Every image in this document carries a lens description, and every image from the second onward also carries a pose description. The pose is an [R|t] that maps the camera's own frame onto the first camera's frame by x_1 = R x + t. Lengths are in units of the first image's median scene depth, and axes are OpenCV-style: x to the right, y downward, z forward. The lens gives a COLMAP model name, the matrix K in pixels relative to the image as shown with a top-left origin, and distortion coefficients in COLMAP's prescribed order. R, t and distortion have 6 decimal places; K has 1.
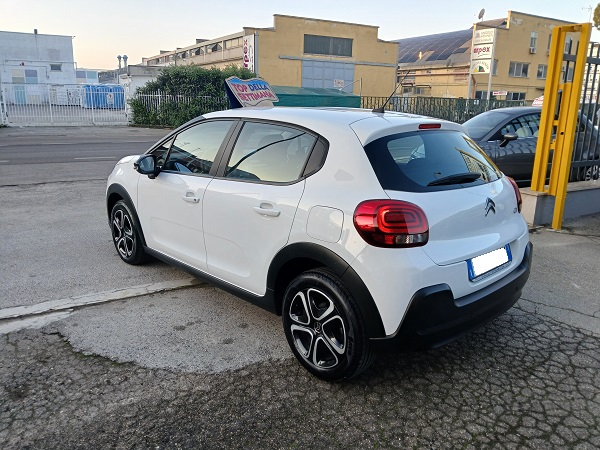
lens RADIAL K [[461.9, 0, 300.0], [0, 461.9, 225.0], [0, 0, 1]] dist [0.060798, -0.118427]
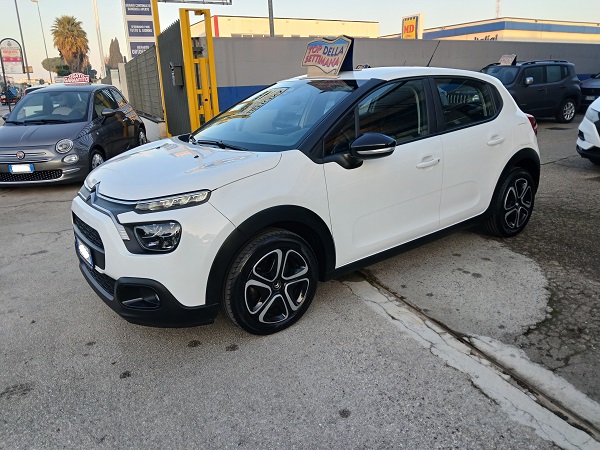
lens RADIAL K [[461.9, 0, 300.0], [0, 461.9, 225.0], [0, 0, 1]] dist [0.060798, -0.118427]
pose [[0.093783, -0.305961, 0.947414, -1.240243], [0.279212, 0.921502, 0.269955, -0.280685], [-0.955639, 0.239212, 0.171849, 1.142619]]
